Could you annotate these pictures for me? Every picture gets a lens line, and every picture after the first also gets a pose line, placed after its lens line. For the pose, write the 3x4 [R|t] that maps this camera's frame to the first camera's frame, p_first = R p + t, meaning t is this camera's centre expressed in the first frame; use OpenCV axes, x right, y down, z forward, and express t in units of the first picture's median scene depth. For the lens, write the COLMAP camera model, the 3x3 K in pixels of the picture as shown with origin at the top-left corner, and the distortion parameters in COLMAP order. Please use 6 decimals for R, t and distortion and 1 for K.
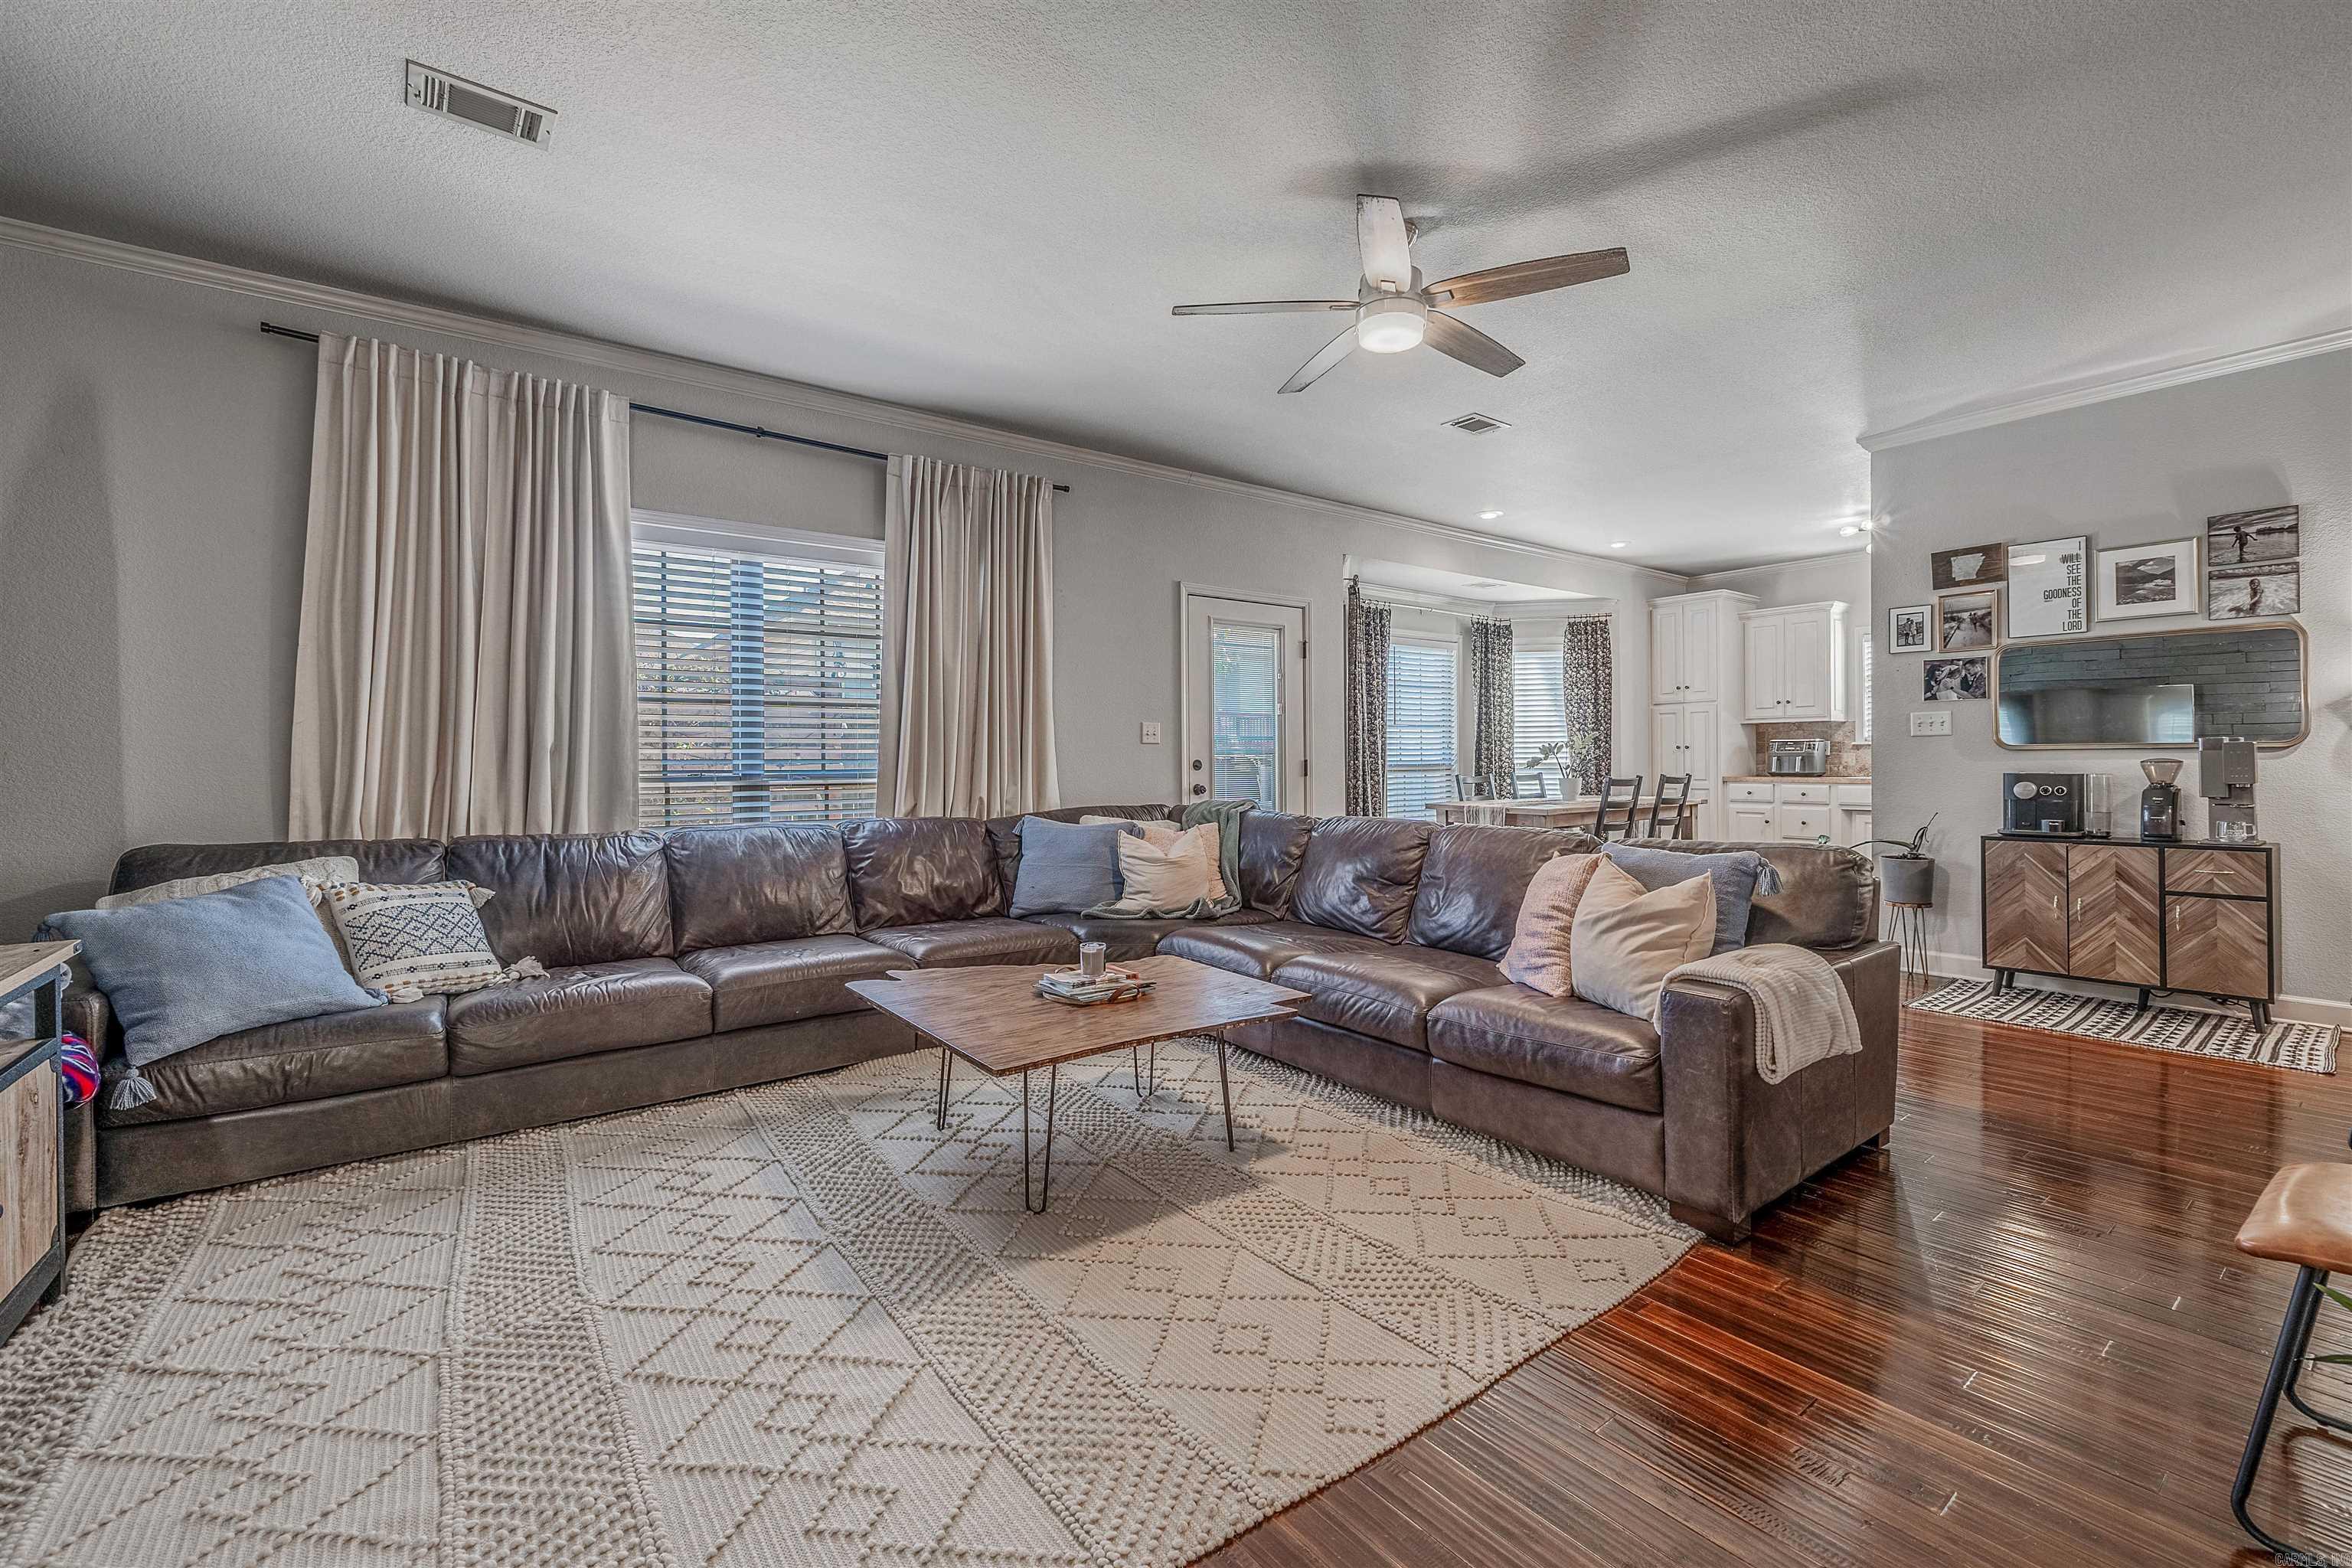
lens RADIAL K [[990.8, 0, 1191.7], [0, 990.8, 757.5], [0, 0, 1]] dist [0.000163, -0.000202]
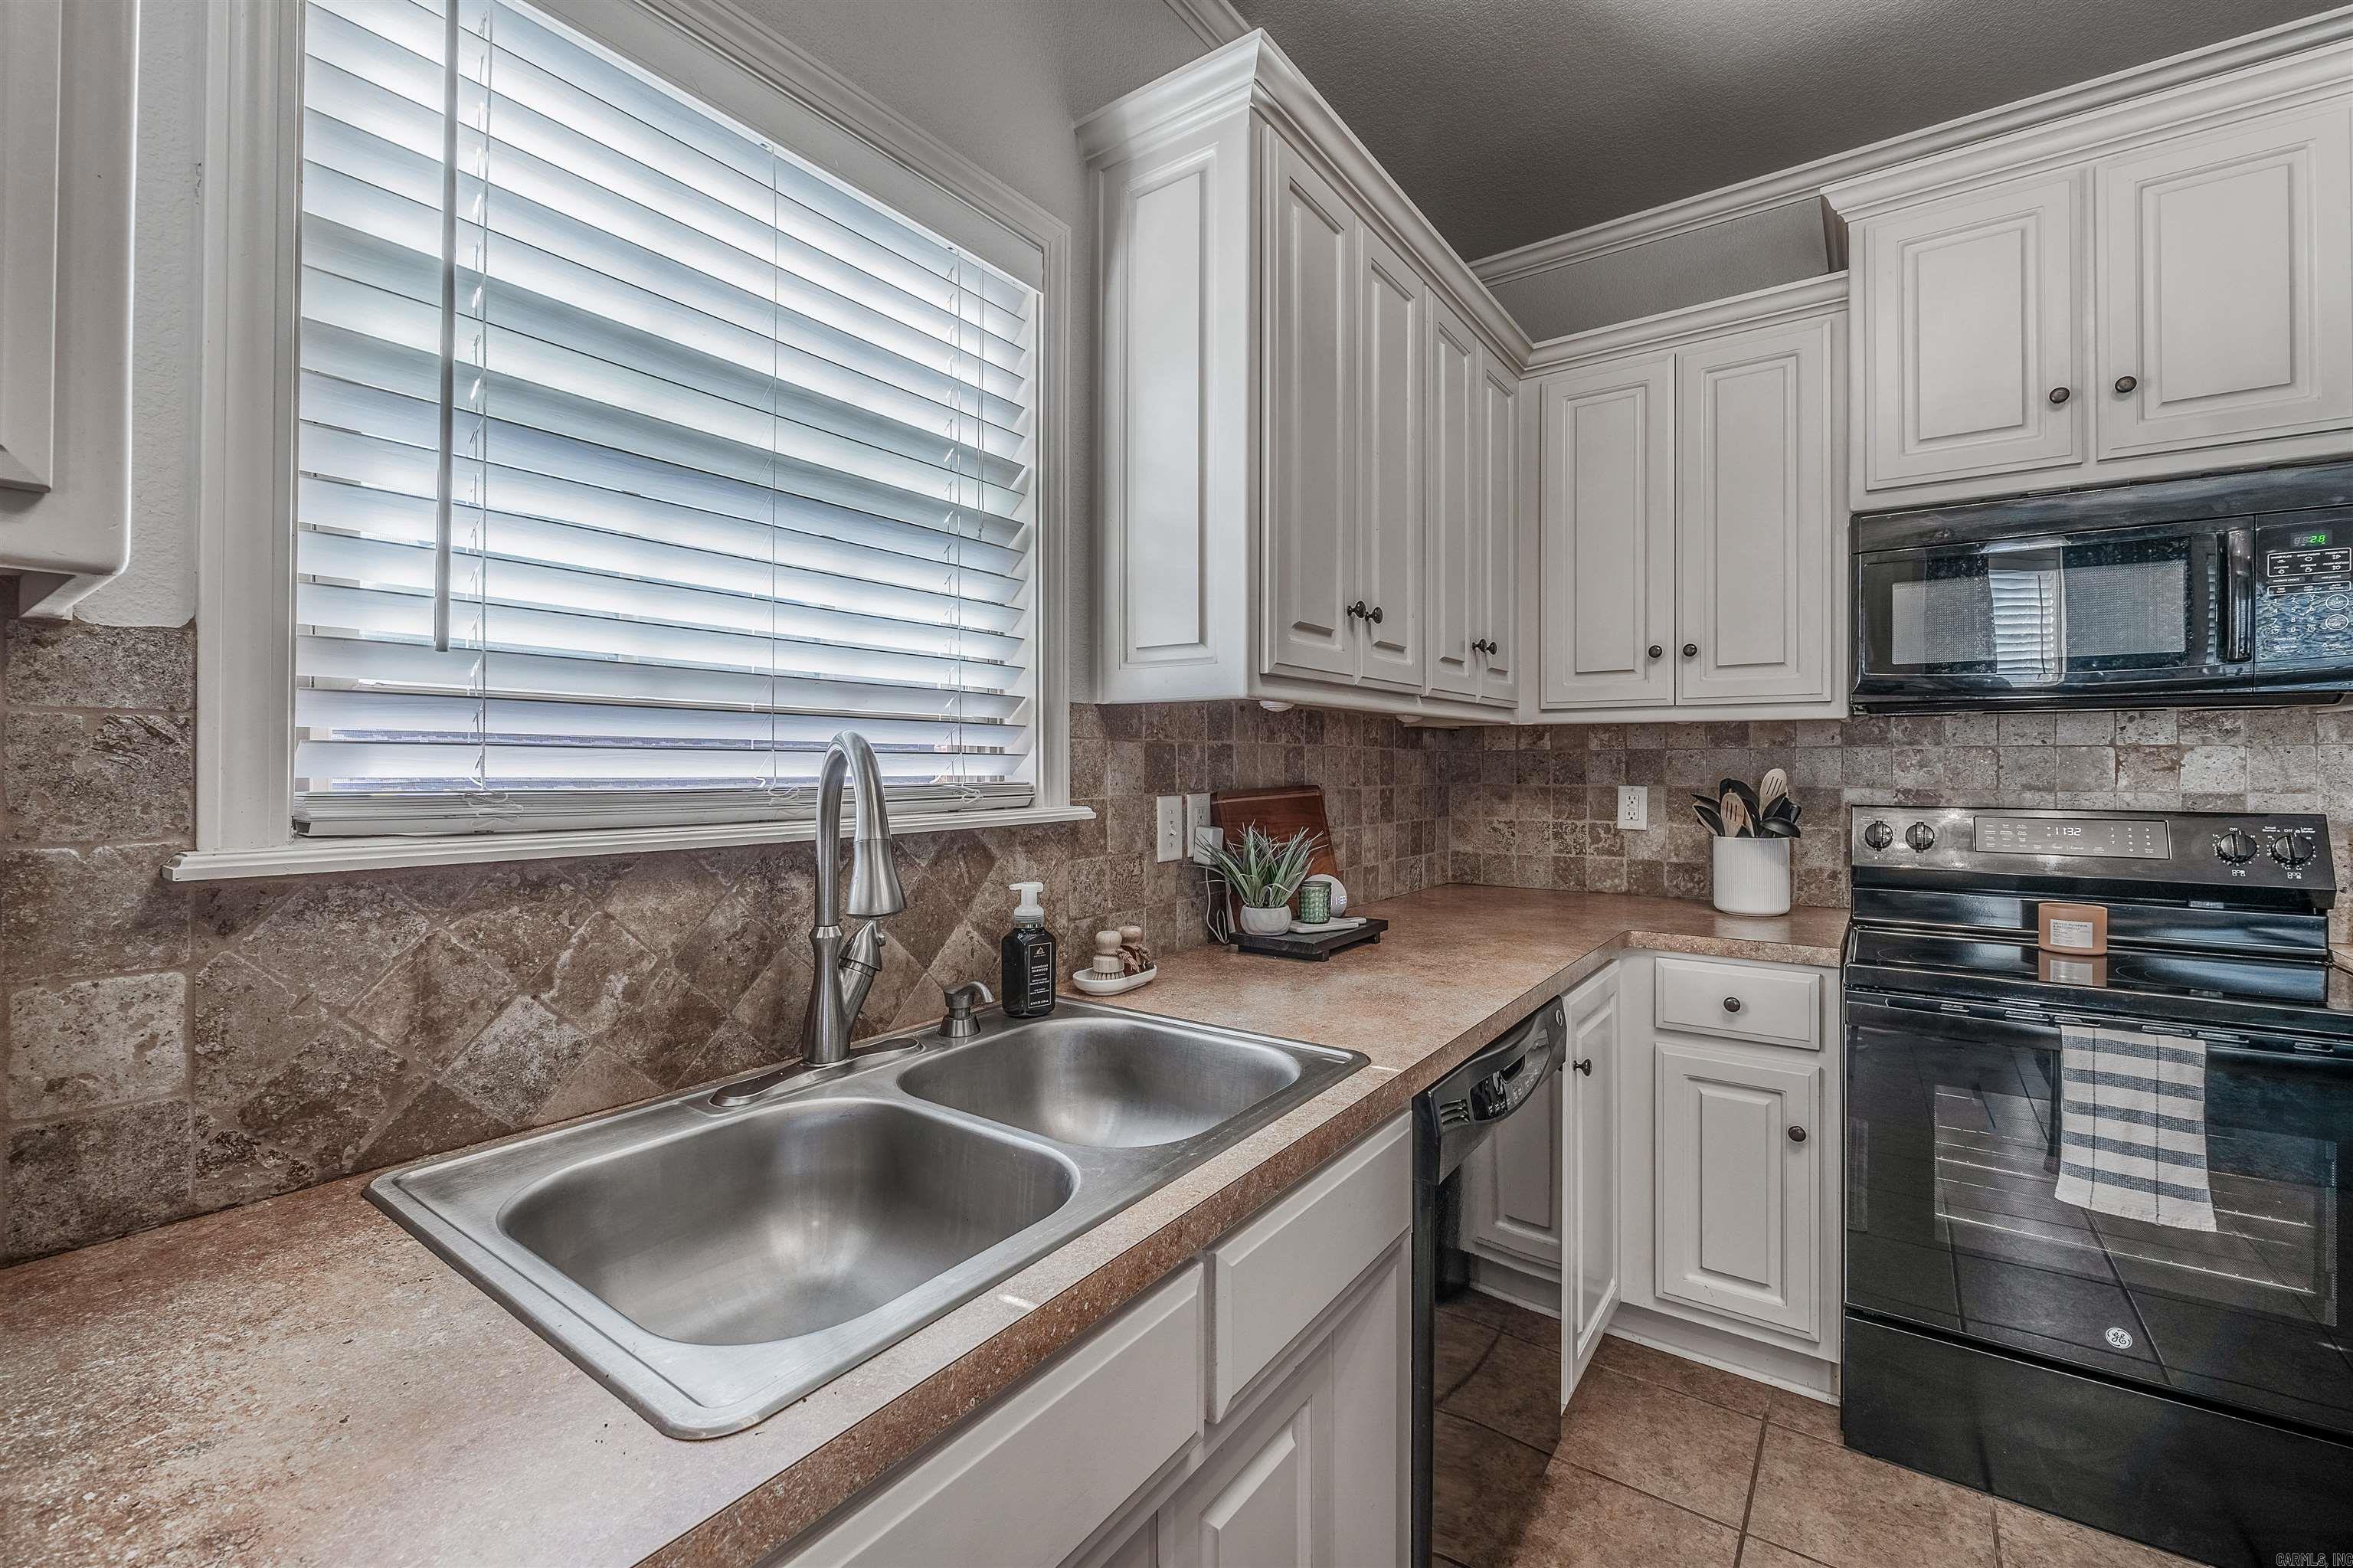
lens RADIAL K [[985.4, 0, 1190.9], [0, 985.4, 761.4], [0, 0, 1]] dist [-0.003493, -0.000787]
pose [[-0.290865, 0.012859, 0.956678, 0.901700], [0.002525, 0.999917, -0.012672, -0.037861], [-0.956761, -0.001270, -0.290873, 1.529765]]
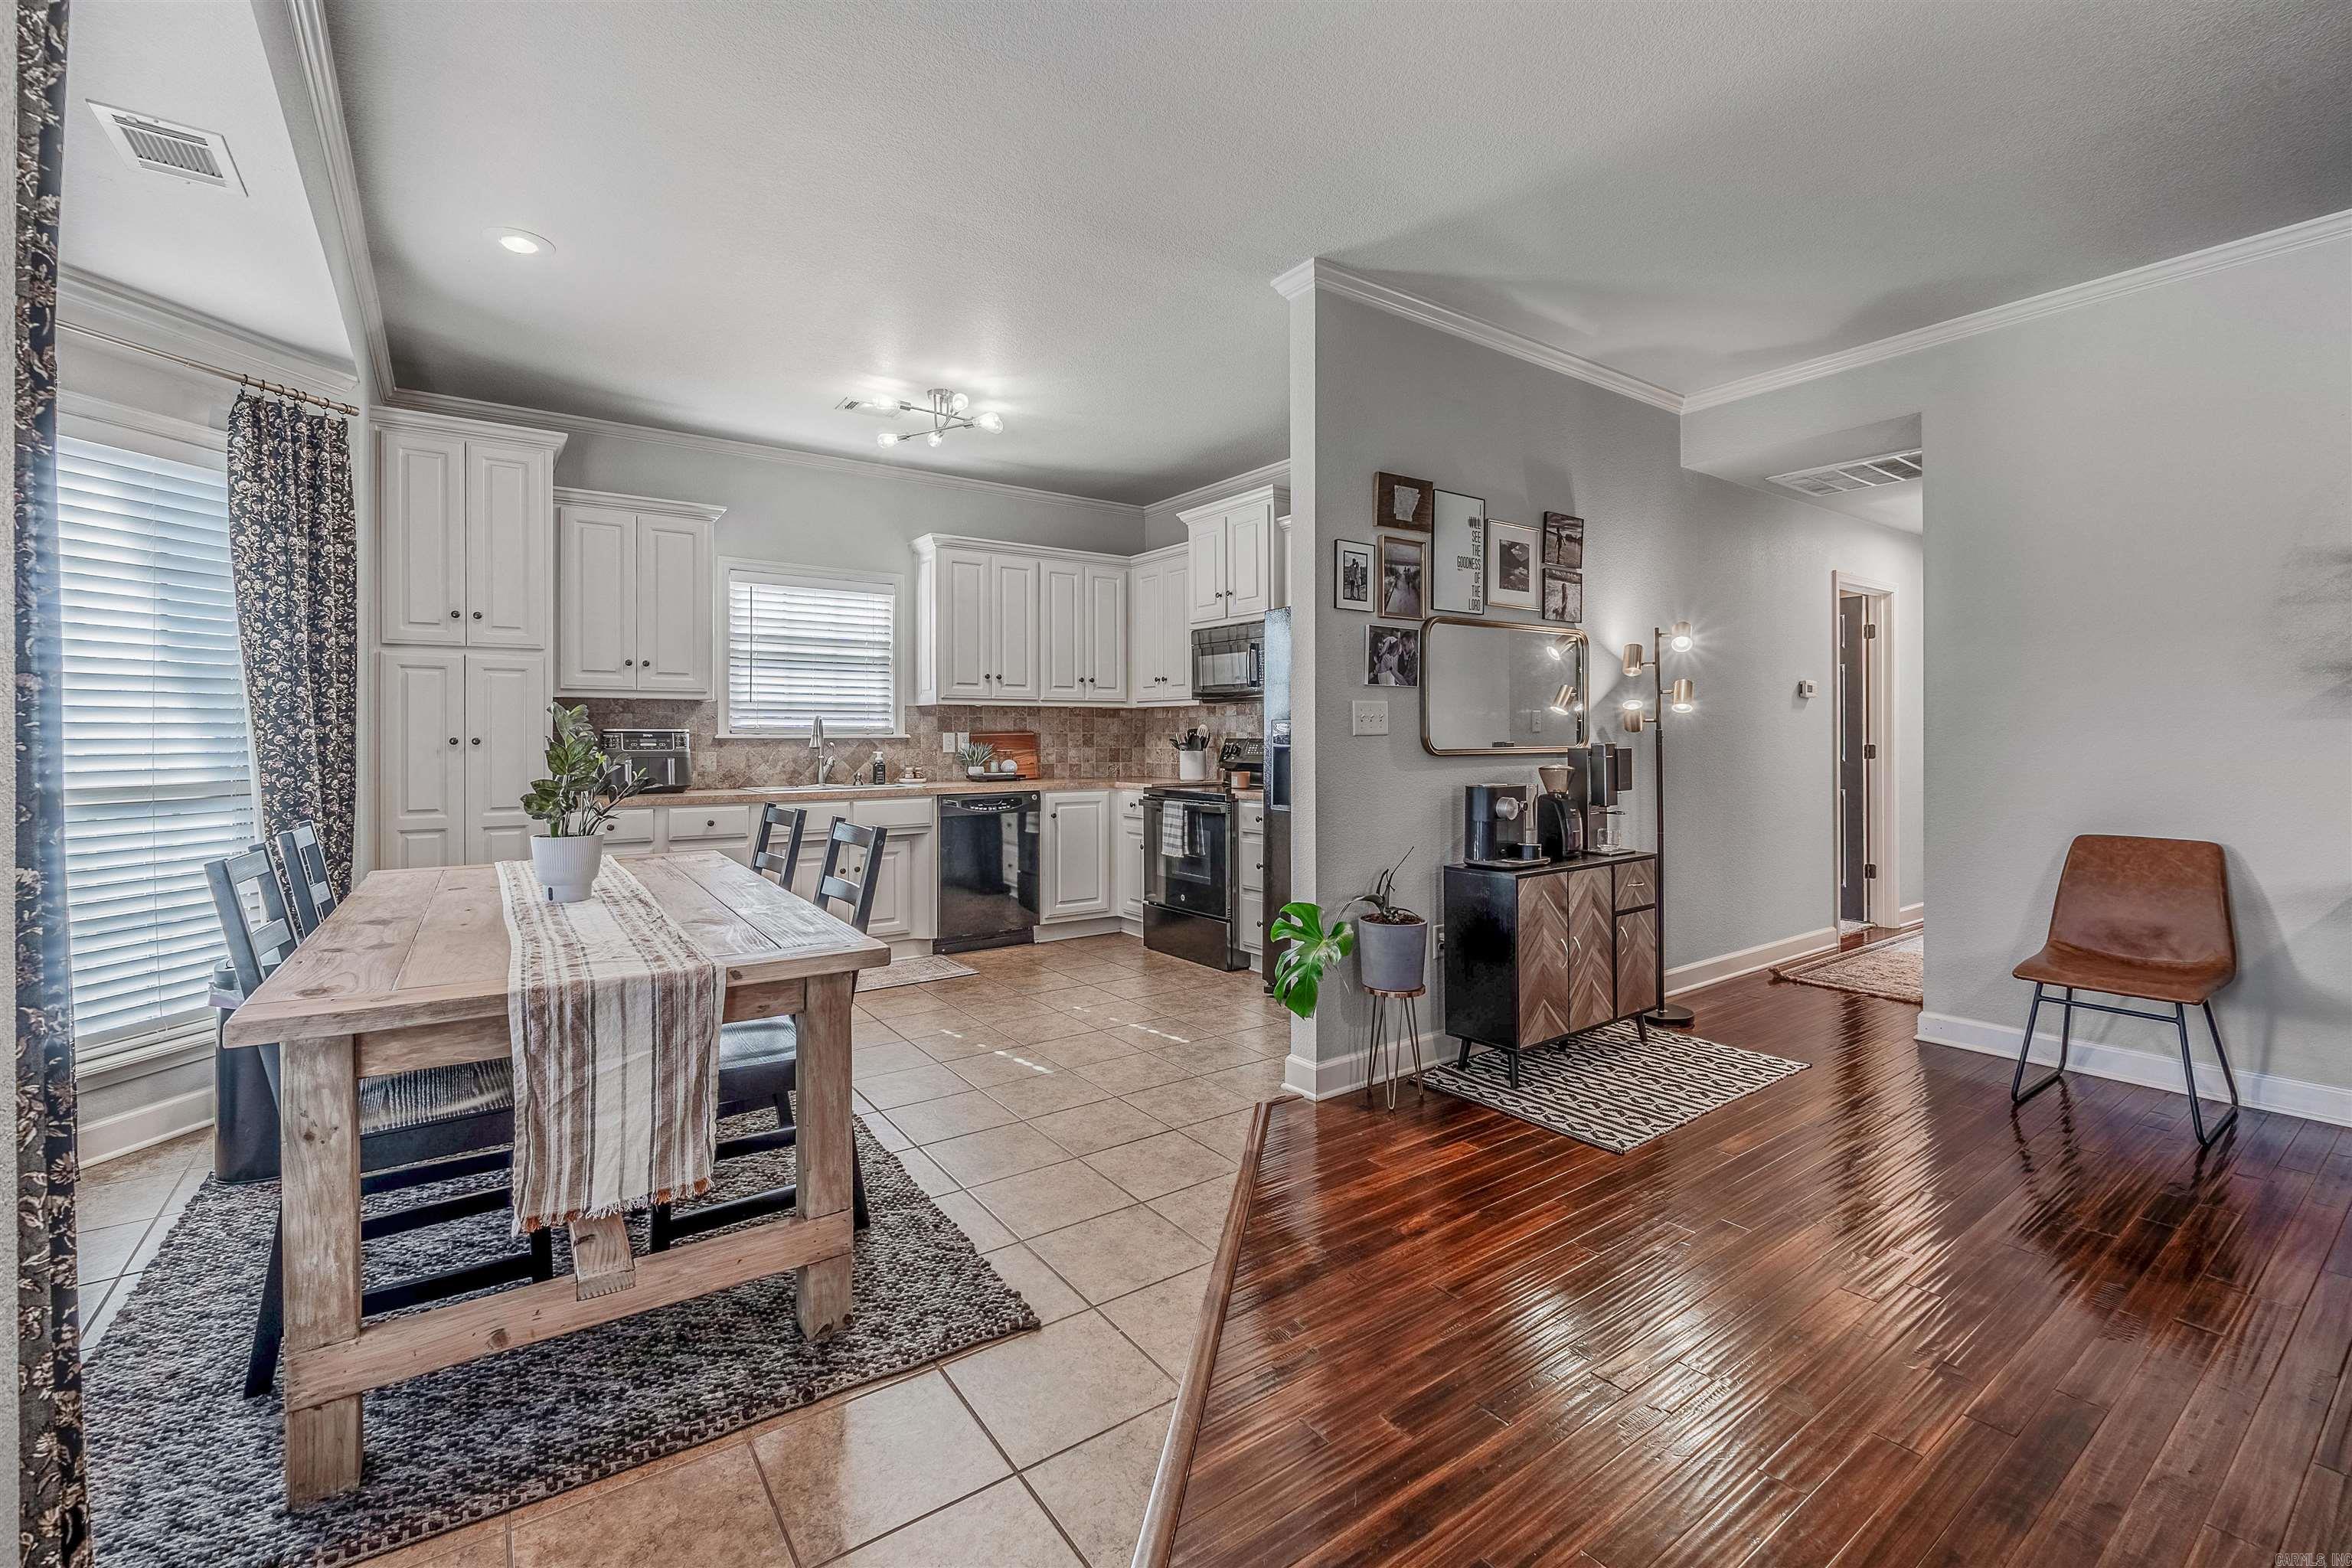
lens RADIAL K [[1006.1, 0, 1189.3], [0, 1006.1, 725.1], [0, 0, 1]] dist [-0.000199, -0.001127]
pose [[0.029604, 0.019227, 0.999377, 0.045319], [-0.000524, 0.999815, -0.019220, -0.015490], [-0.999562, 0.000046, 0.029608, 1.104098]]
